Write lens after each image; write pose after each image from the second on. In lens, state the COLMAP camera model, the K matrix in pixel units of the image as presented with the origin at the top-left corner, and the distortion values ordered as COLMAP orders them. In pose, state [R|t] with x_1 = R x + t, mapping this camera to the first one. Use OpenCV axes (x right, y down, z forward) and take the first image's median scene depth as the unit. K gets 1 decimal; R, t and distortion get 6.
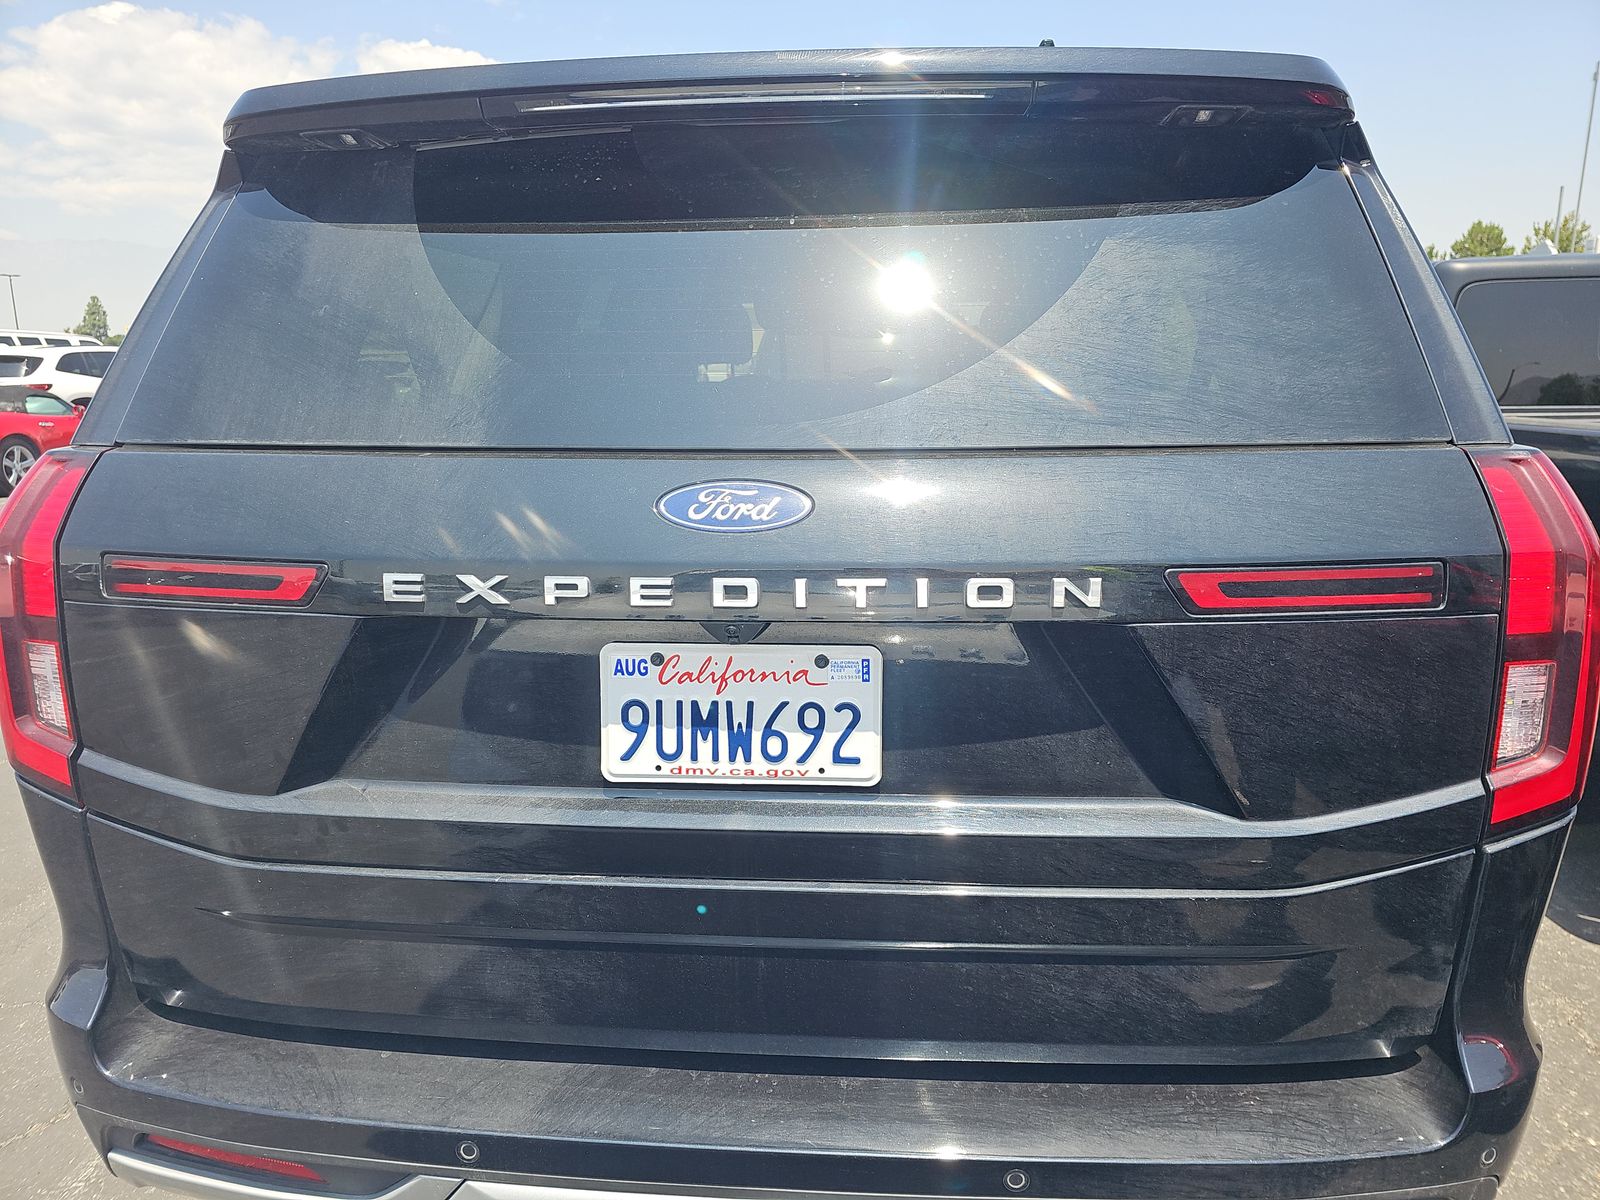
lens RADIAL K [[1089.9, 0, 800.0], [0, 1089.9, 600.0], [0, 0, 1]] dist [0.136189, -0.253893]
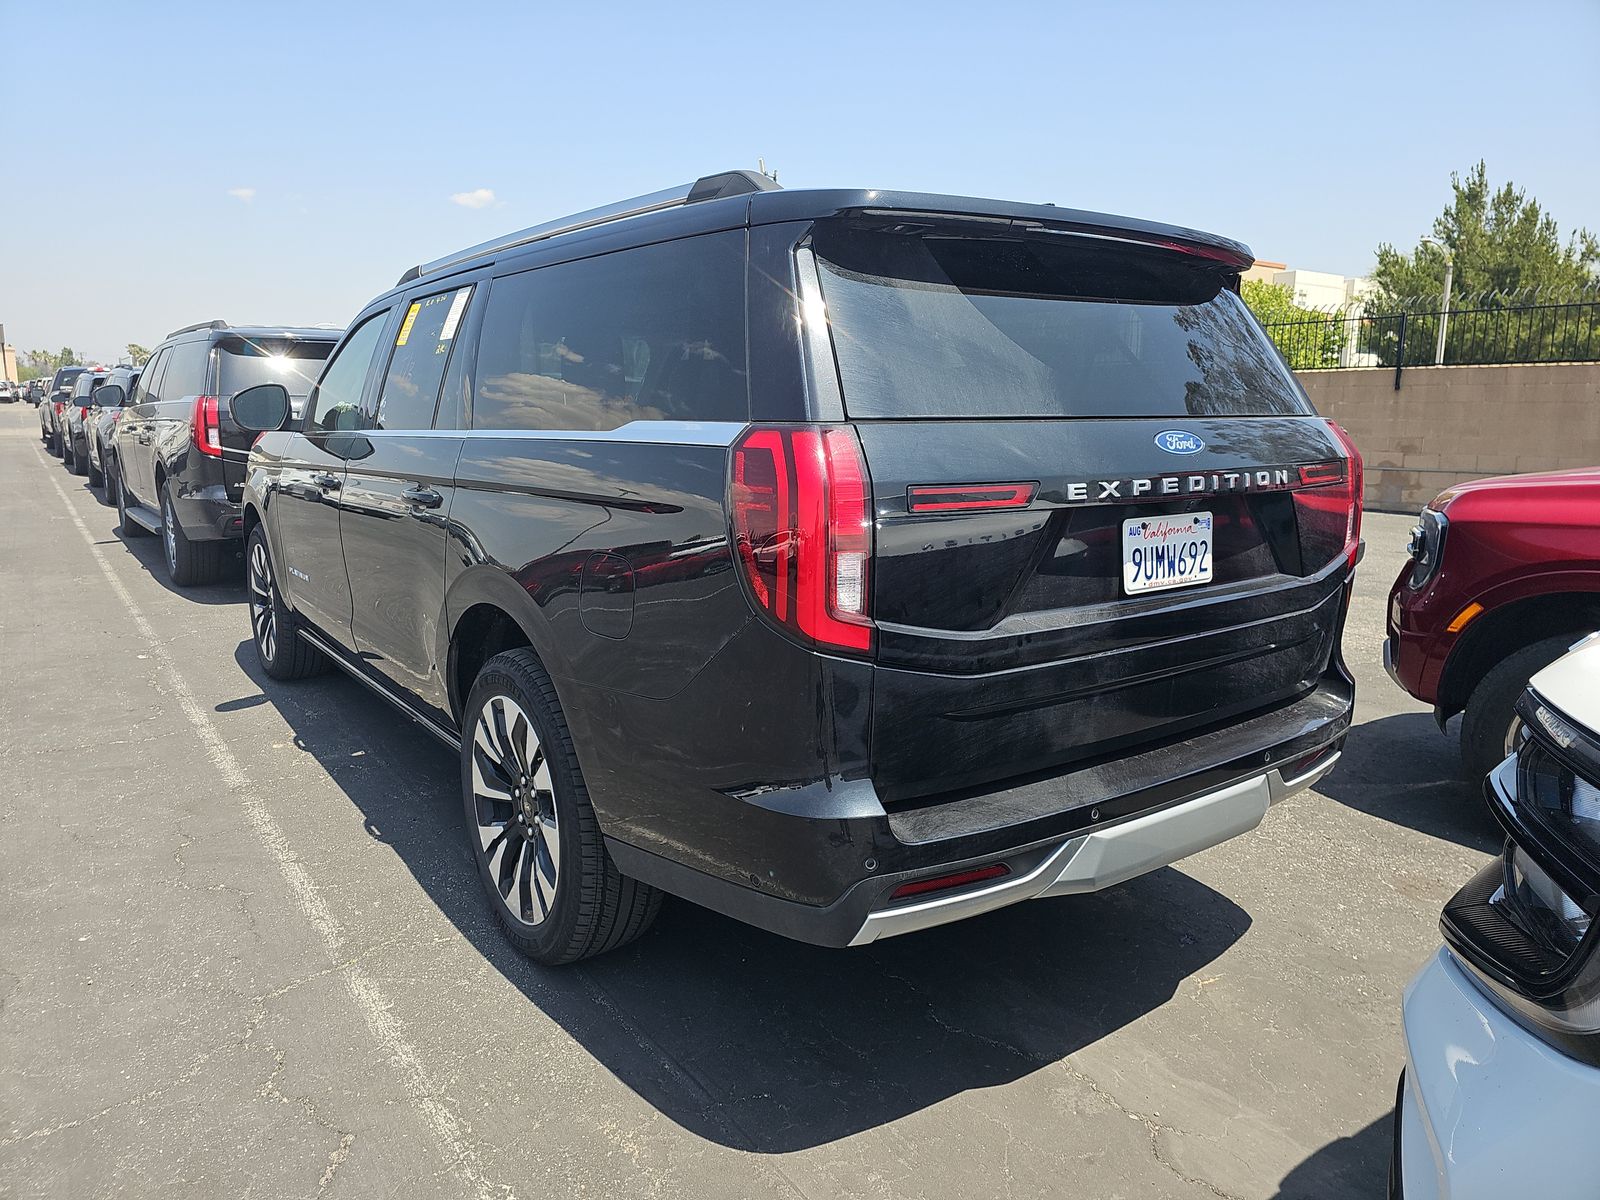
lens RADIAL K [[1089.9, 0, 800.0], [0, 1089.9, 600.0], [0, 0, 1]] dist [0.136189, -0.253893]
pose [[0.748988, -0.103000, 0.654529, -1.844798], [0.131029, 0.991360, 0.006067, 0.091905], [-0.649499, 0.081218, 0.756013, -0.049821]]
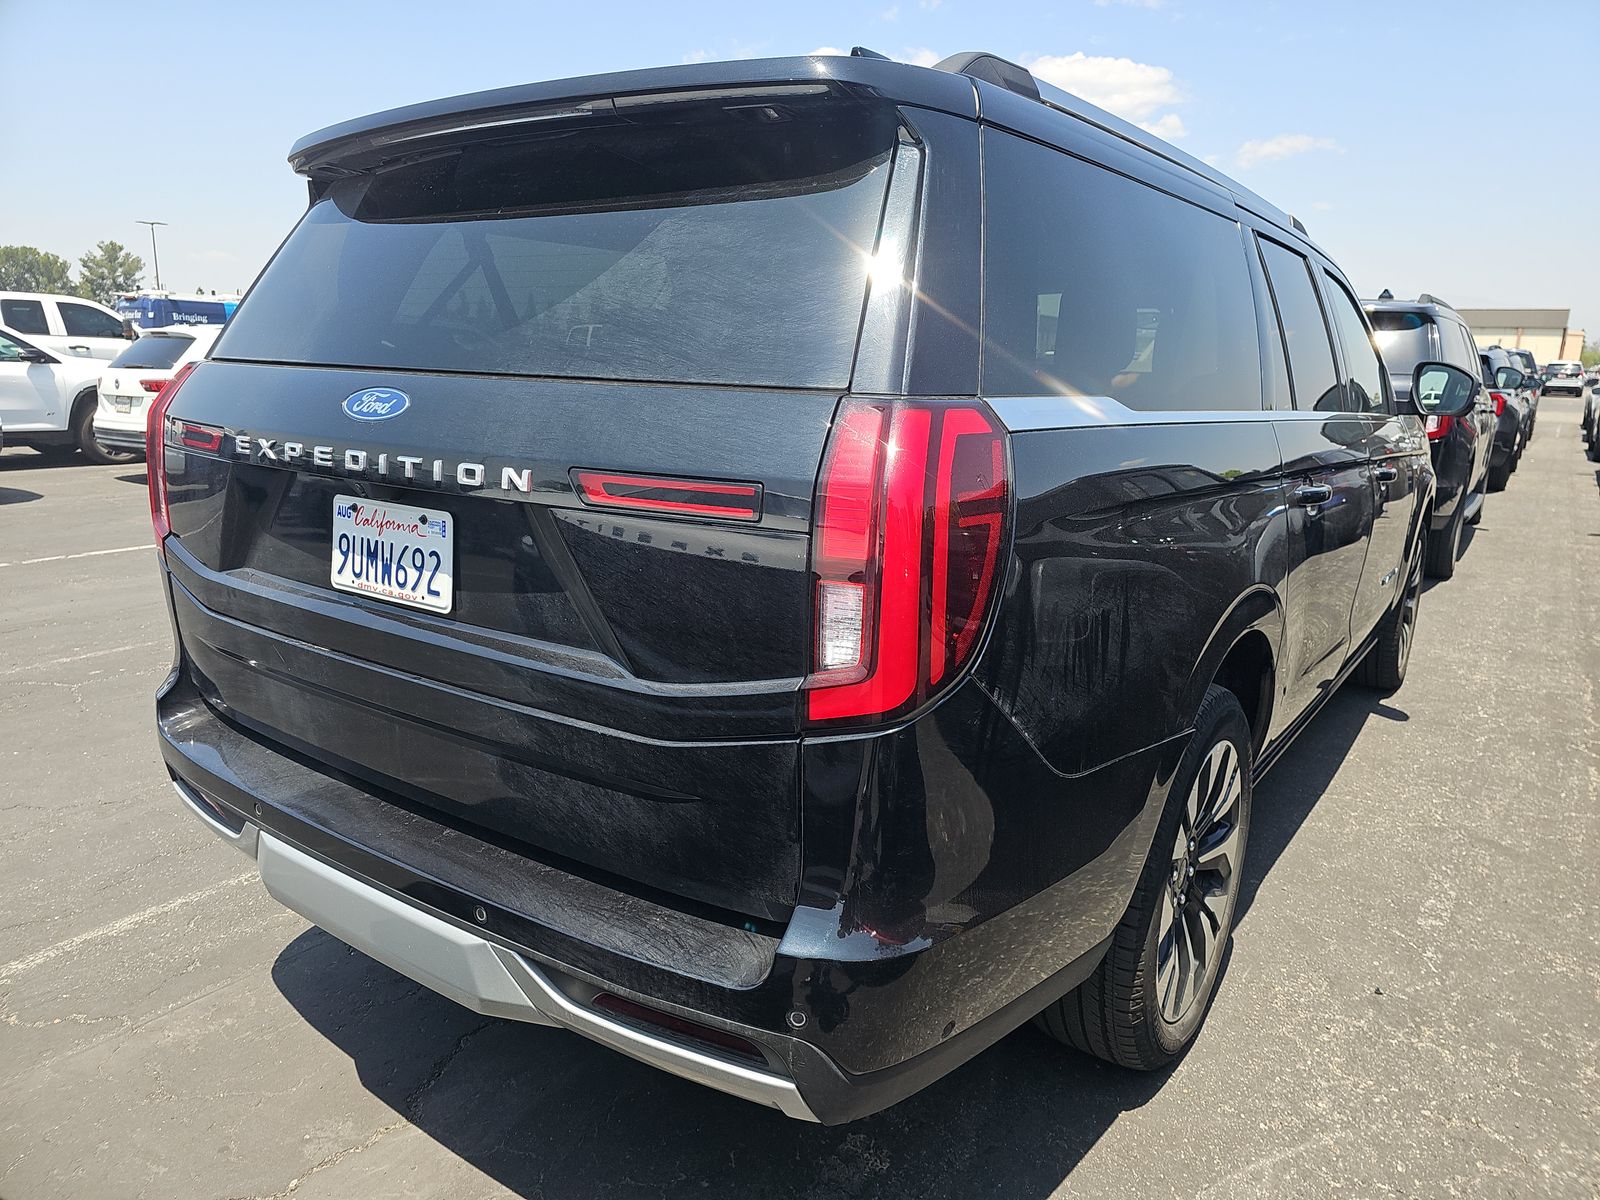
lens RADIAL K [[1089.9, 0, 800.0], [0, 1089.9, 600.0], [0, 0, 1]] dist [0.136189, -0.253893]
pose [[0.853615, 0.140801, -0.501515, 1.153179], [-0.142294, 0.989187, 0.035521, 0.038709], [0.501093, 0.041041, 0.864420, 0.011369]]
